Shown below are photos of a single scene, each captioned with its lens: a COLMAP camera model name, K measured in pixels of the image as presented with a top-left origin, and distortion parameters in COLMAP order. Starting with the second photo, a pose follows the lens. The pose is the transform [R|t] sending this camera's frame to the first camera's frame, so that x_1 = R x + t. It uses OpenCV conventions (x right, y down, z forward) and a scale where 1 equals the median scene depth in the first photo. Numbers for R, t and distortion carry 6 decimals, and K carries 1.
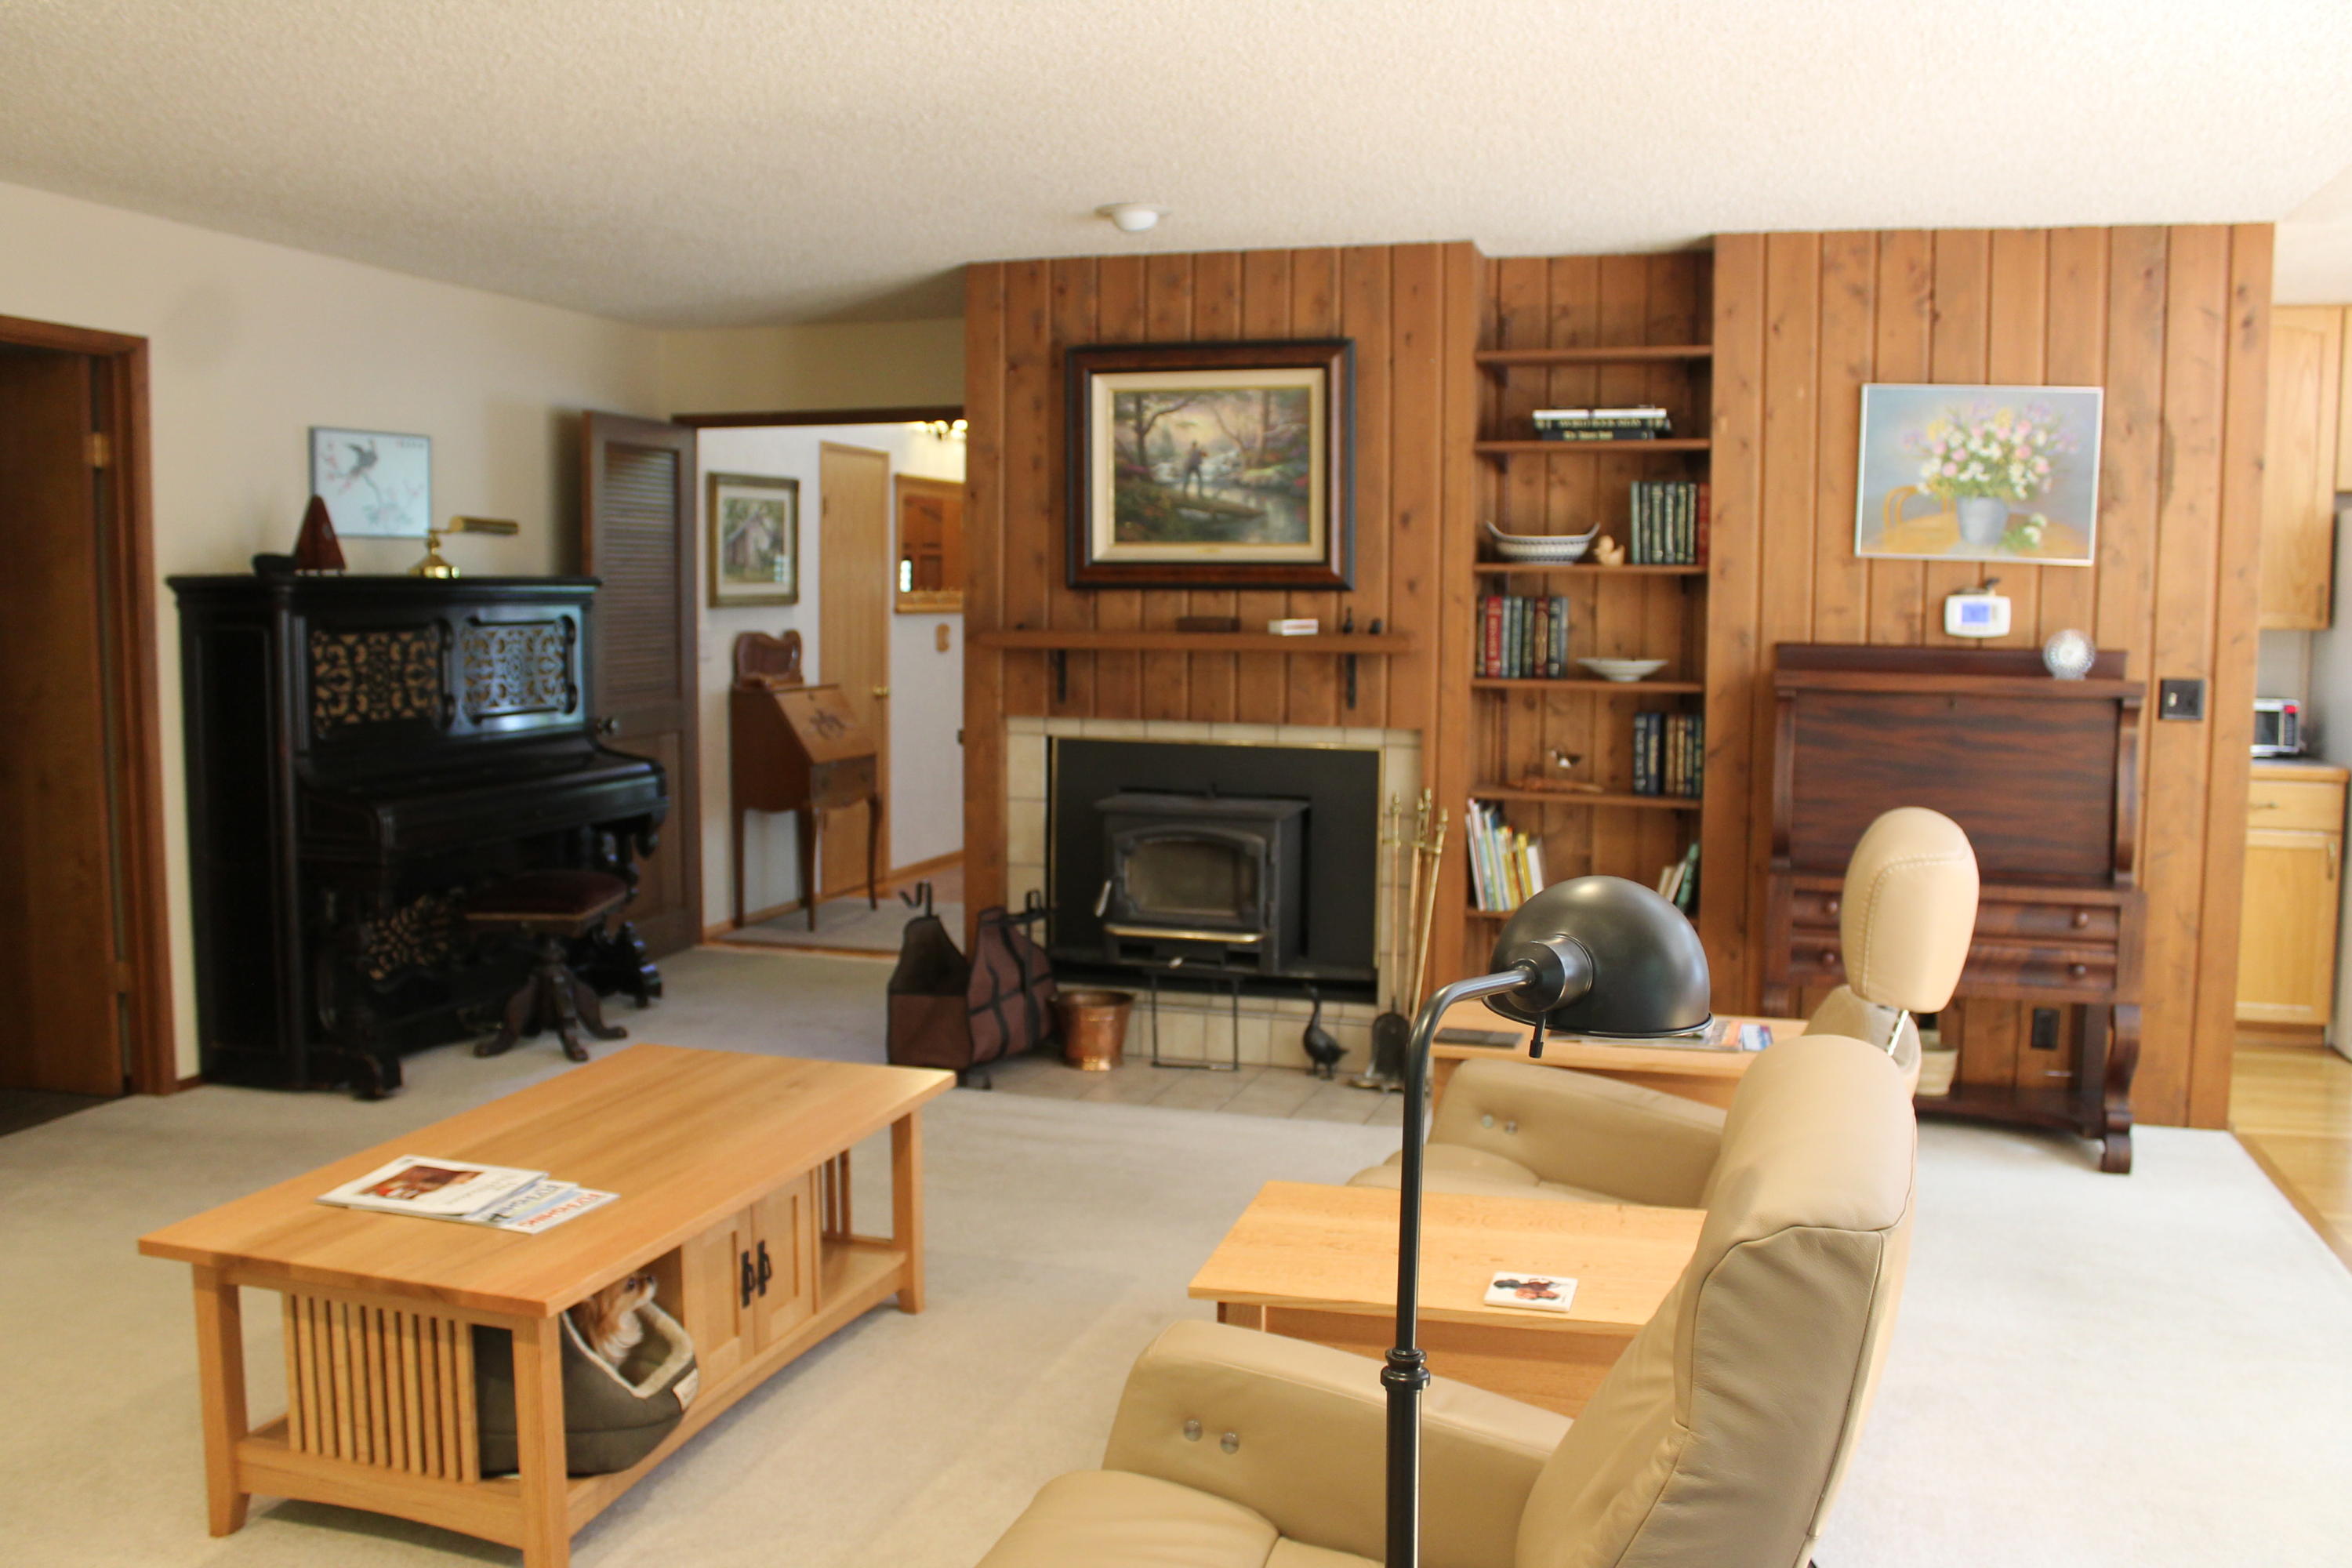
lens RADIAL K [[1973.0, 0, 1176.0], [0, 1973.0, 767.8], [0, 0, 1]] dist [-0.141193, 0.106328]
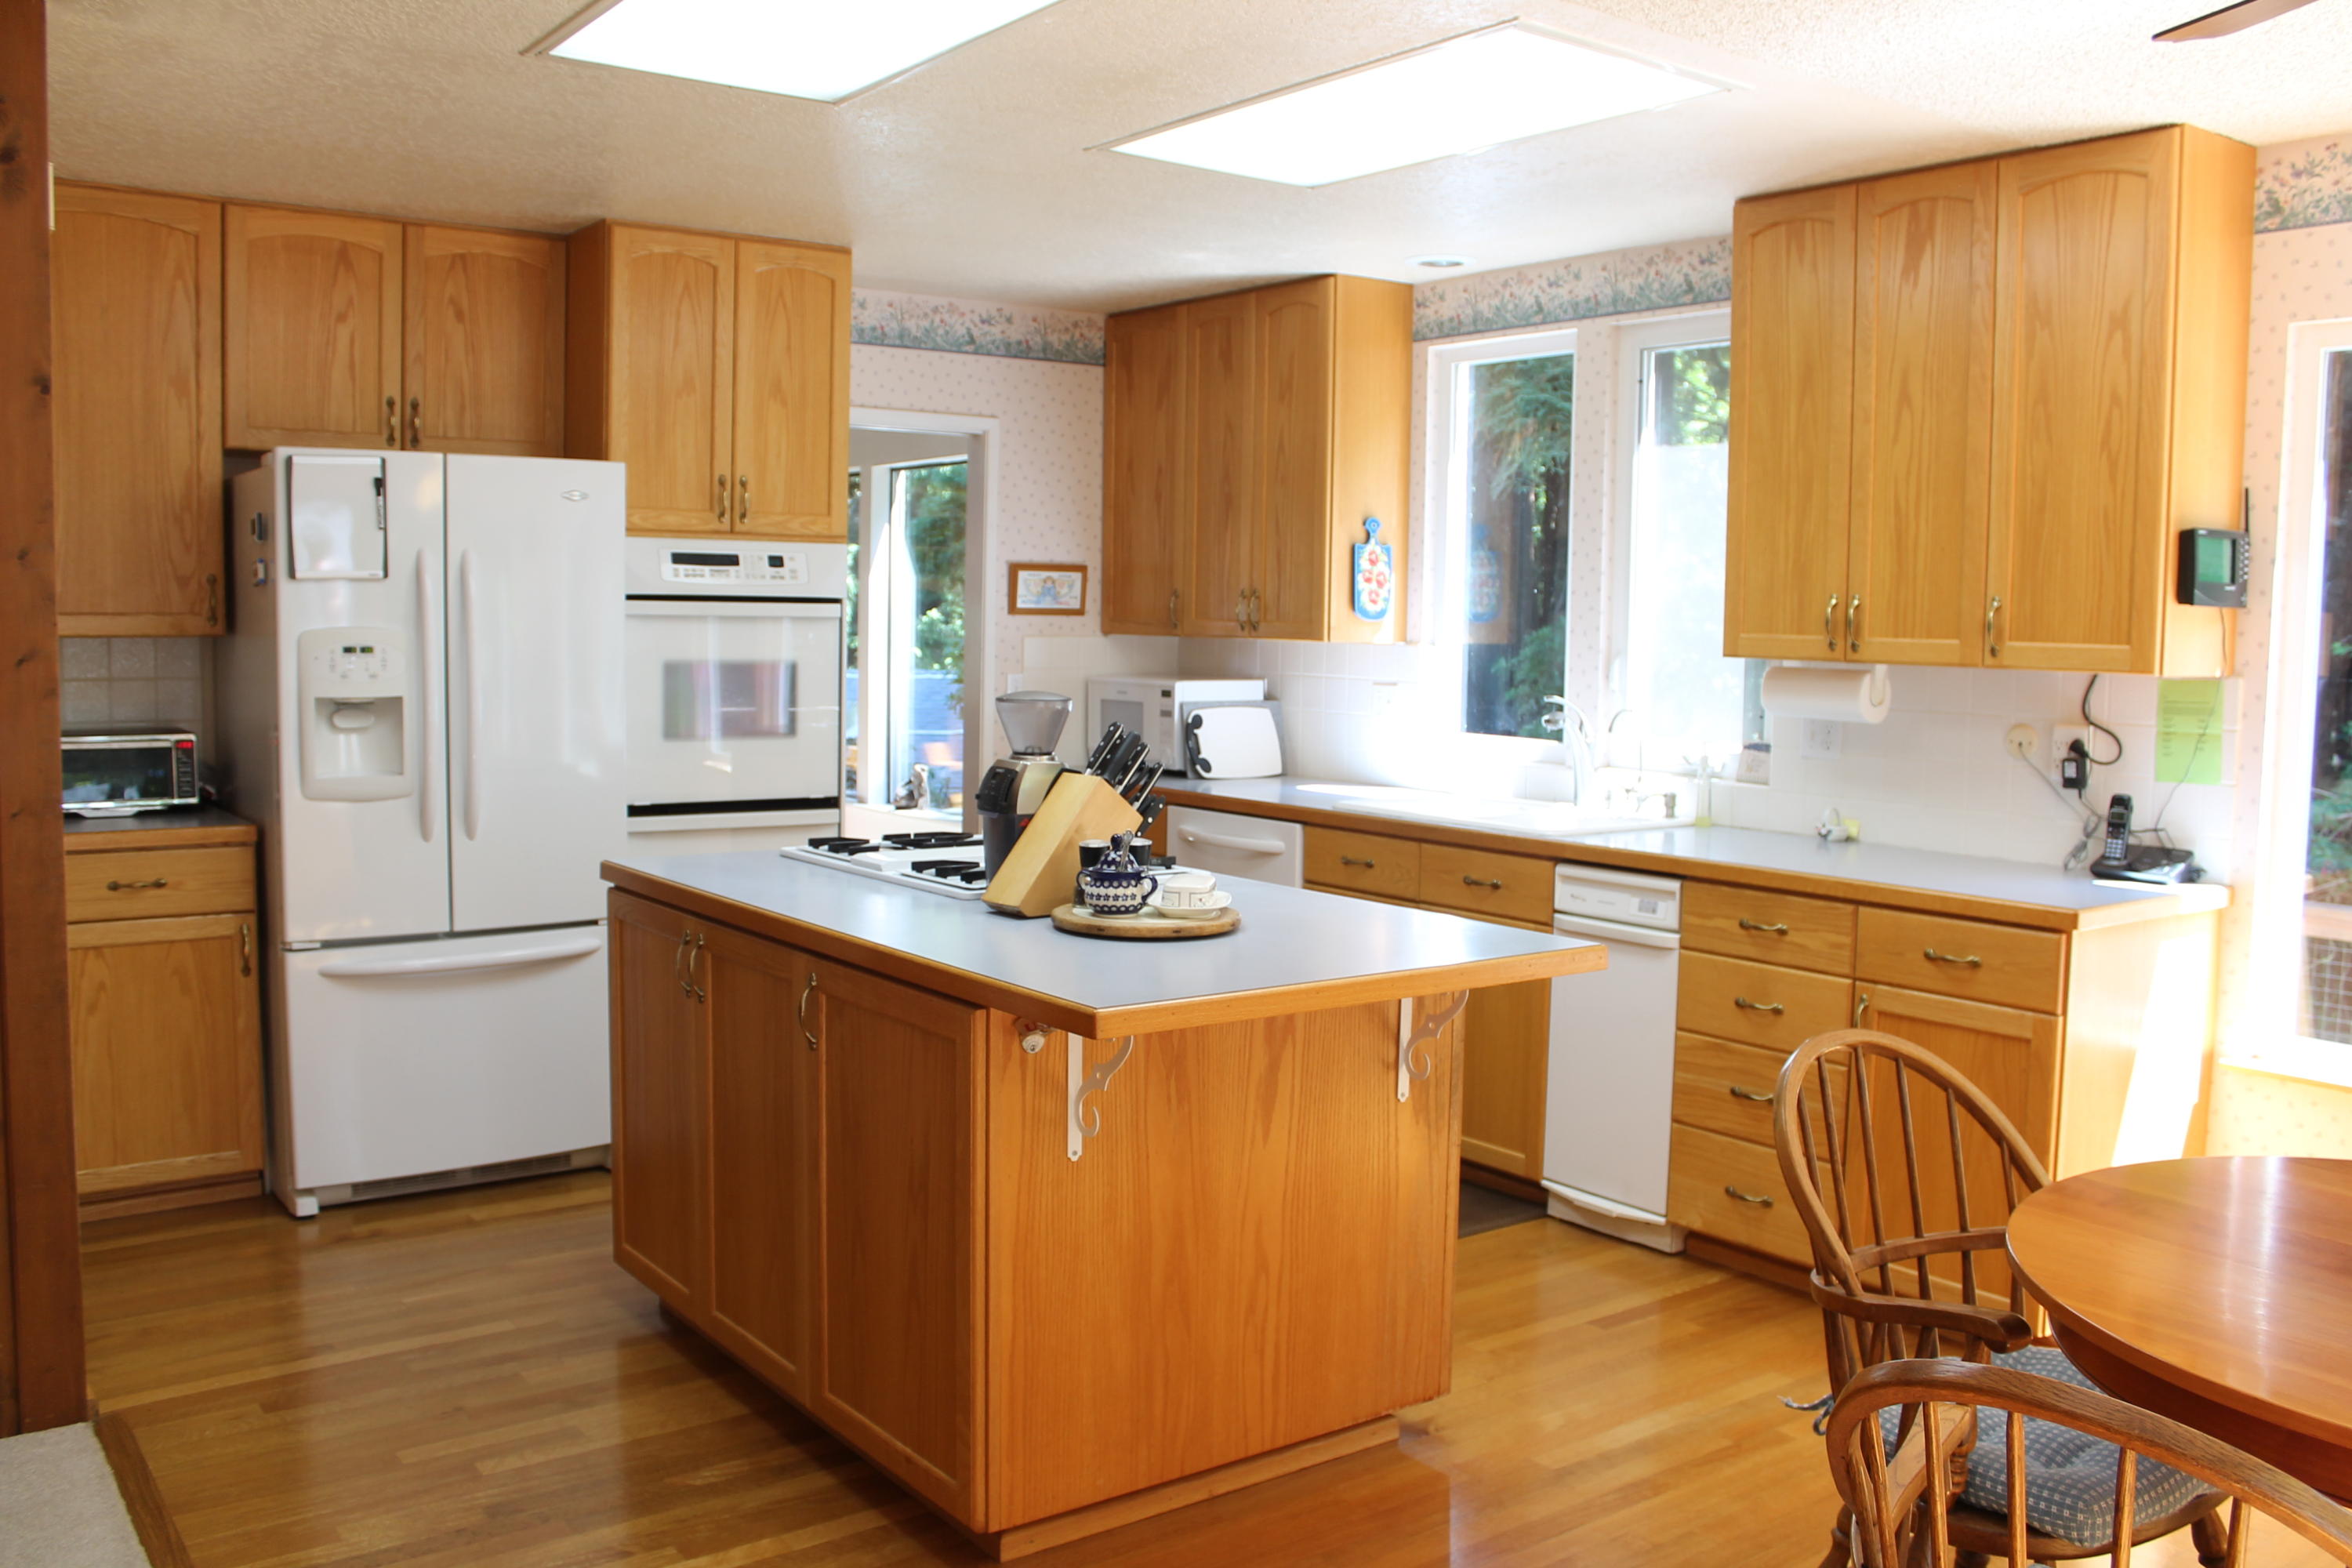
lens RADIAL K [[1973.0, 0, 1176.0], [0, 1973.0, 767.8], [0, 0, 1]] dist [-0.141193, 0.106328]
pose [[0.593926, -0.060860, 0.802214, 0.246538], [0.059887, 0.997713, 0.031353, -0.025118], [-0.802287, 0.029421, 0.596213, 0.283688]]
